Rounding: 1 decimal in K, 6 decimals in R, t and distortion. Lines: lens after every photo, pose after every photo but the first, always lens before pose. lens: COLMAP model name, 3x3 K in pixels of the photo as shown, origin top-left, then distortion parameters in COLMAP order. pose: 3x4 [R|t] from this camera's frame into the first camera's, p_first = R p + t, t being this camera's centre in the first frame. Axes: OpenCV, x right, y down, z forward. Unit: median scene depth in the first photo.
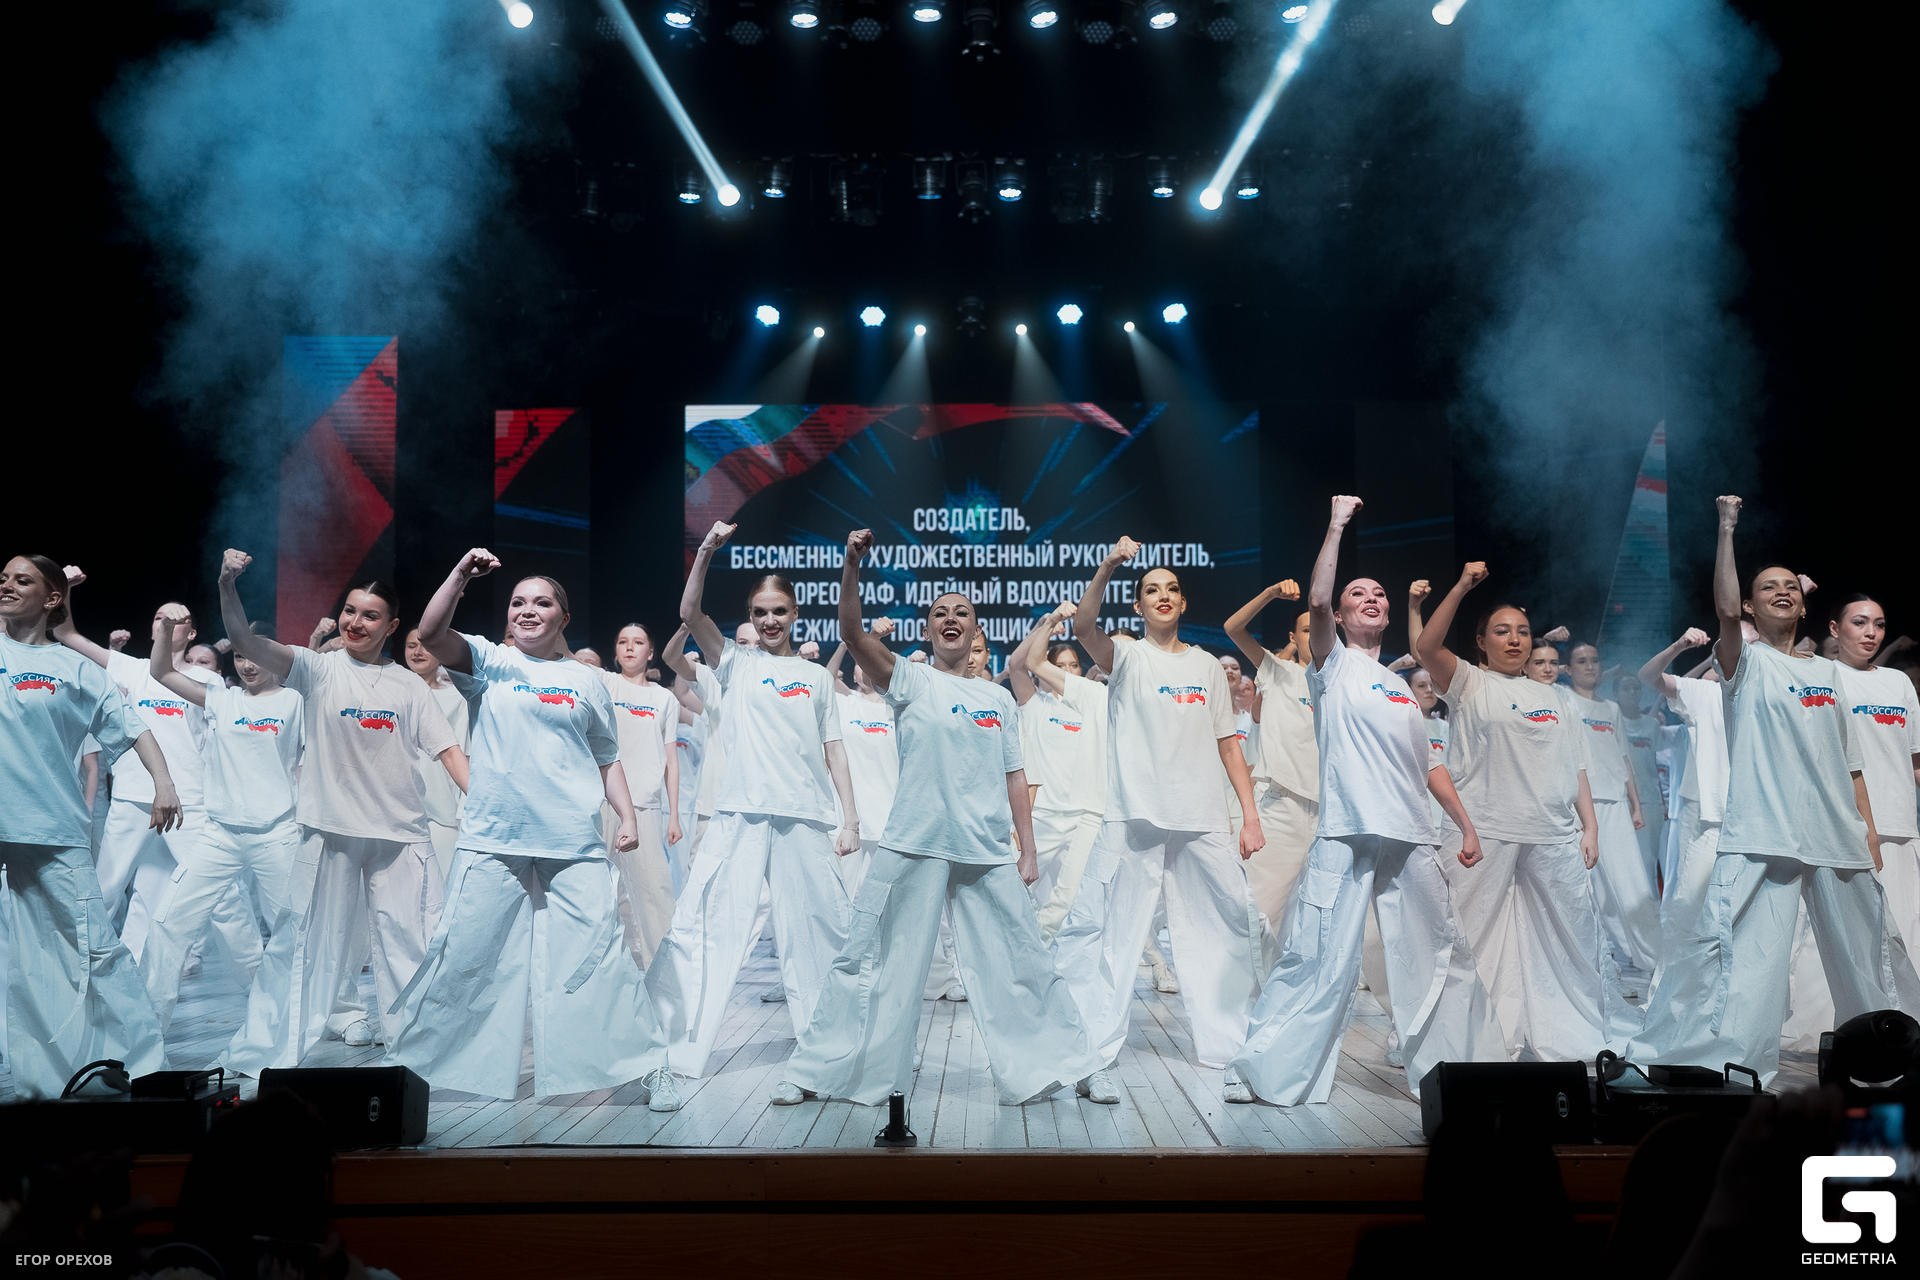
lens RADIAL K [[1916.5, 0, 954.6], [0, 1916.5, 638.9], [0, 0, 1]] dist [0.065706, 0.000000]
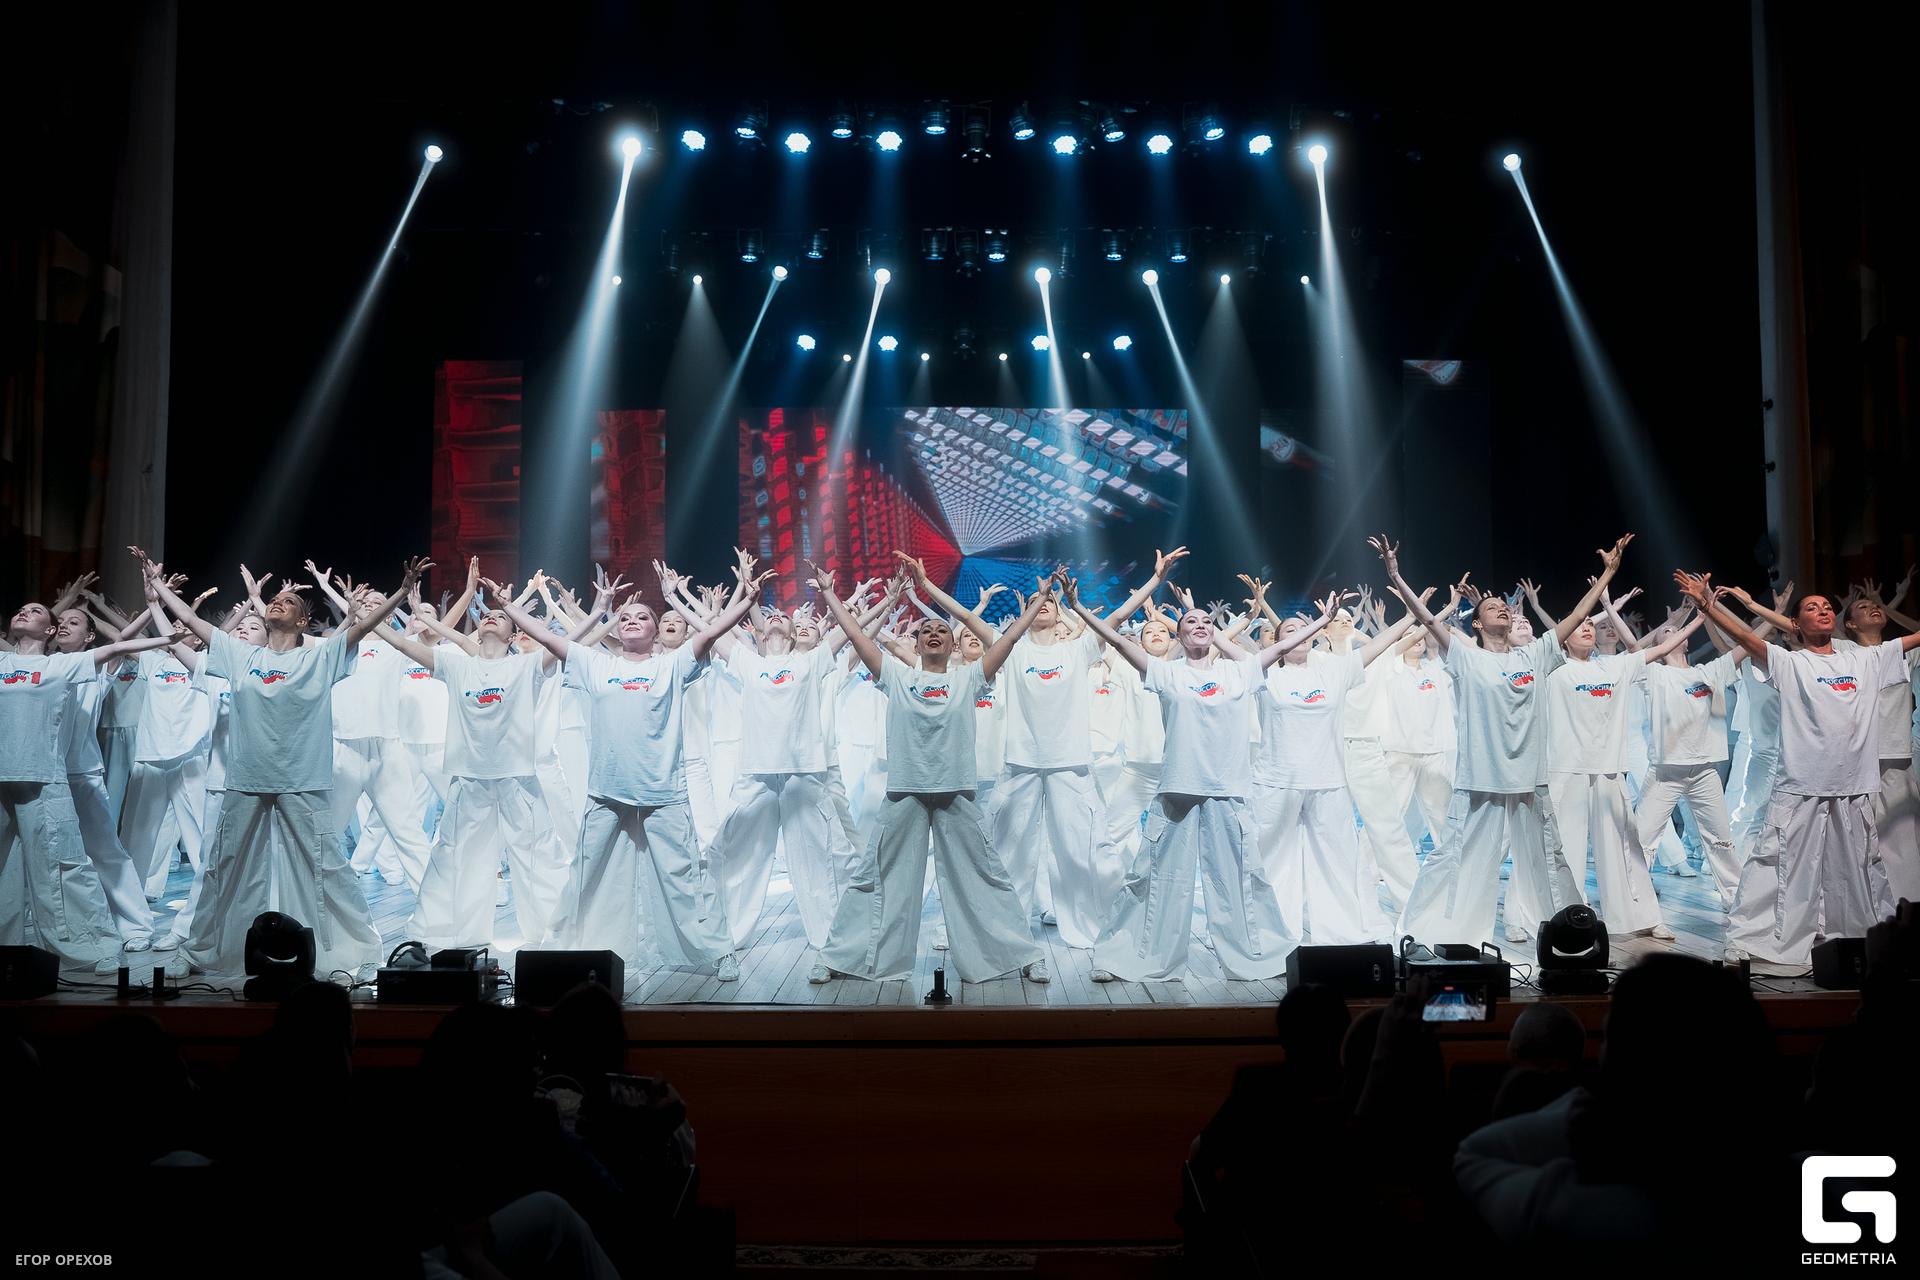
lens RADIAL K [[1563.3, 0, 979.4], [0, 1563.3, 636.7], [0, 0, 1]] dist [-0.061599, 0.012314]
pose [[0.999637, 0.002370, 0.026819, -0.011664], [-0.003642, 0.998866, 0.047473, -0.028206], [-0.026676, -0.047554, 0.998512, -0.069676]]
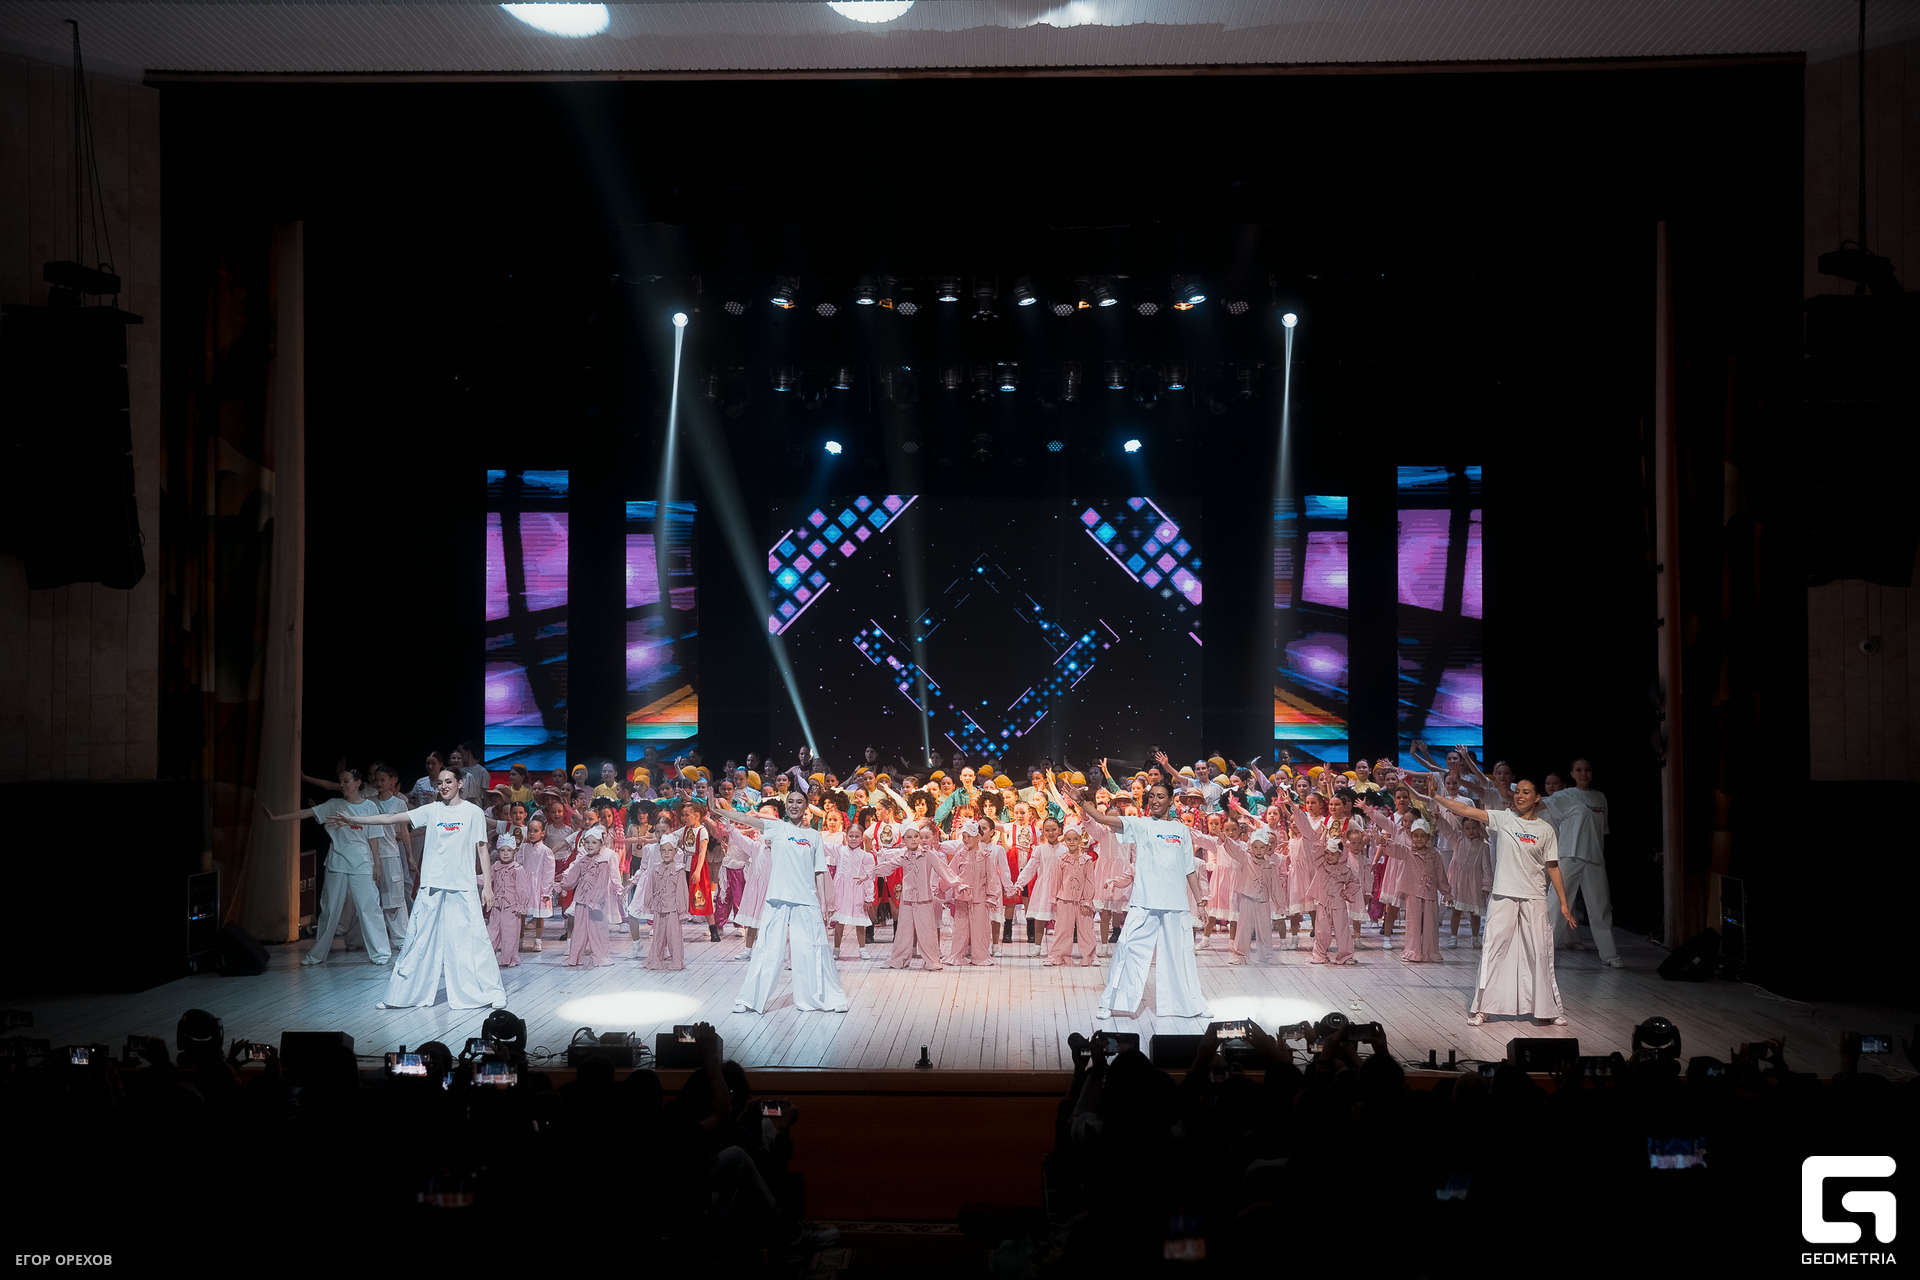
lens RADIAL K [[1916.5, 0, 948.8], [0, 1916.5, 639.9], [0, 0, 1]] dist [0.065706, 0.000000]
pose [[0.999779, 0.002467, -0.020887, 0.017243], [-0.001279, 0.998390, 0.056710, -0.141696], [0.020993, -0.056671, 0.998172, -0.474812]]
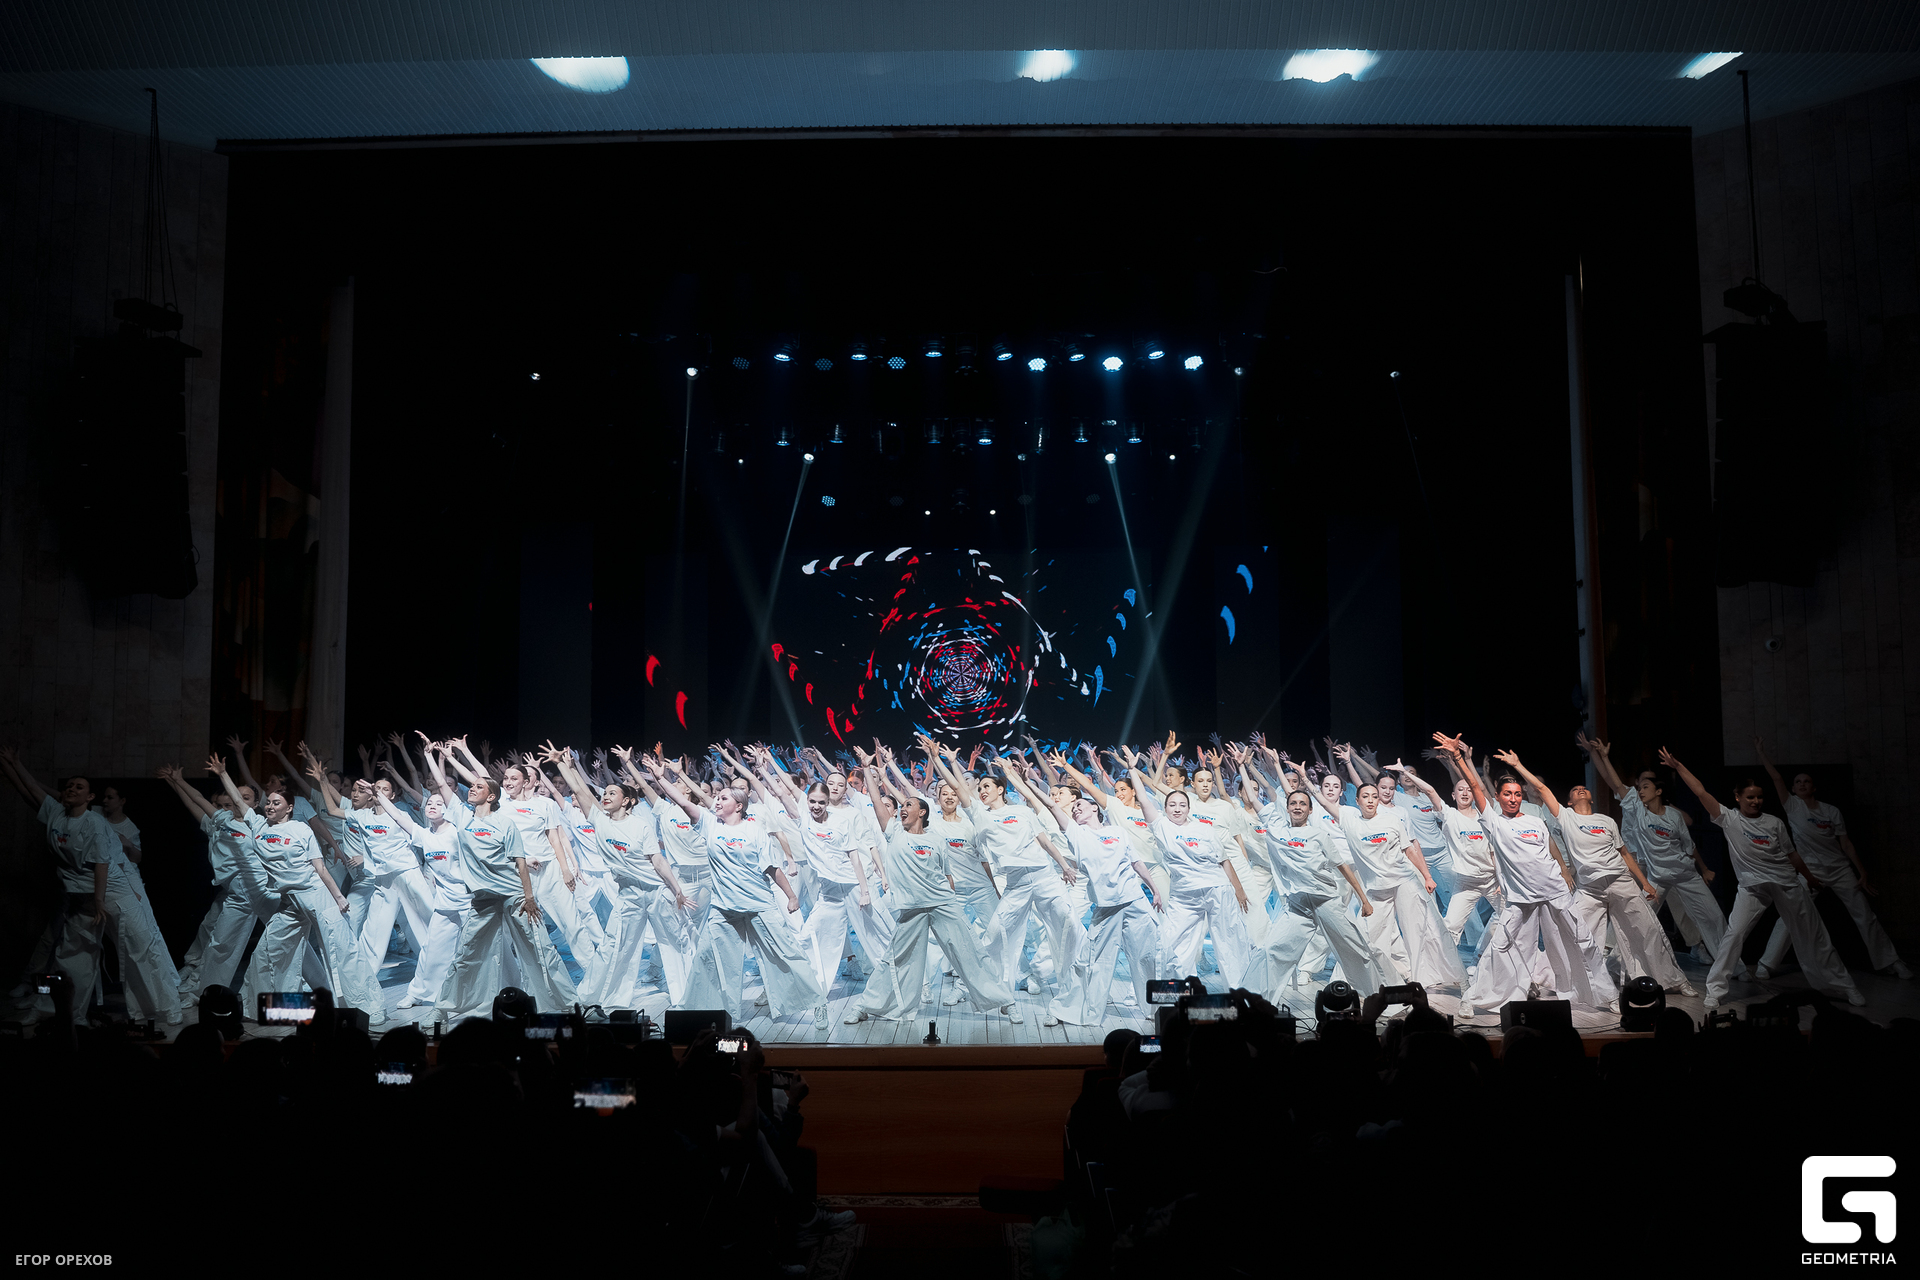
lens RADIAL K [[1563.3, 0, 954.3], [0, 1563.3, 638.8], [0, 0, 1]] dist [-0.061599, 0.012314]
pose [[0.999982, -0.003351, 0.005012, -0.004057], [0.003303, 0.999949, 0.009543, -0.090477], [-0.005044, -0.009526, 0.999942, -0.326352]]
